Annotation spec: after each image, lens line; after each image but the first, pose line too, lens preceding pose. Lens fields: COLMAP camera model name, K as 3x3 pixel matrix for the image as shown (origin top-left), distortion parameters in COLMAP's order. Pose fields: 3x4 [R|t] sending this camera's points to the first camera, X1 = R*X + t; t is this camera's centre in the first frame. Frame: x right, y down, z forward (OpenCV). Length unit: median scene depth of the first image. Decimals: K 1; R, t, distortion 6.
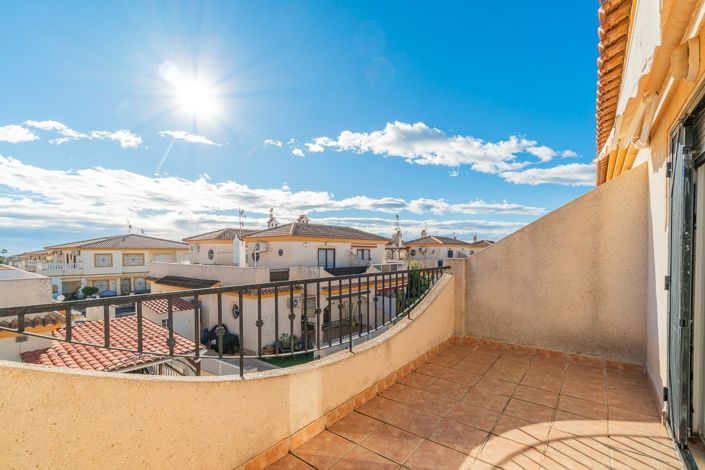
lens RADIAL K [[305.2, 0, 350.7], [0, 305.2, 235.2], [0, 0, 1]] dist [-0.000802, -0.000007]
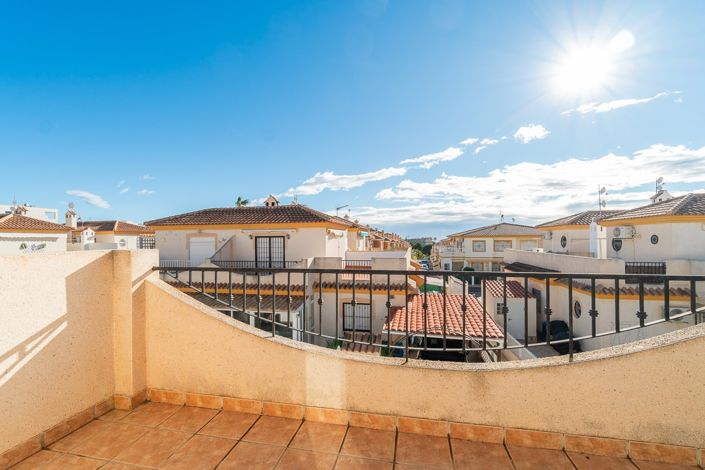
lens RADIAL K [[305.2, 0, 350.7], [0, 305.2, 235.2], [0, 0, 1]] dist [-0.000802, -0.000007]
pose [[0.450582, -0.014632, -0.892615, 0.068451], [0.052471, 0.998571, 0.010118, 0.002961], [0.891192, -0.051396, 0.450706, 0.053297]]
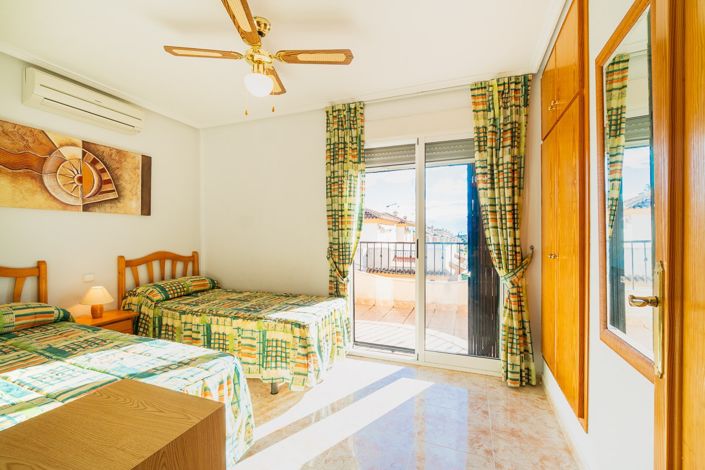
lens RADIAL K [[305.2, 0, 350.7], [0, 305.2, 235.2], [0, 0, 1]] dist [-0.000802, -0.000007]
pose [[0.302887, 0.001984, -0.953024, 0.173440], [0.048087, 0.998692, 0.017362, 0.004210], [0.951812, -0.051087, 0.302396, 0.003598]]
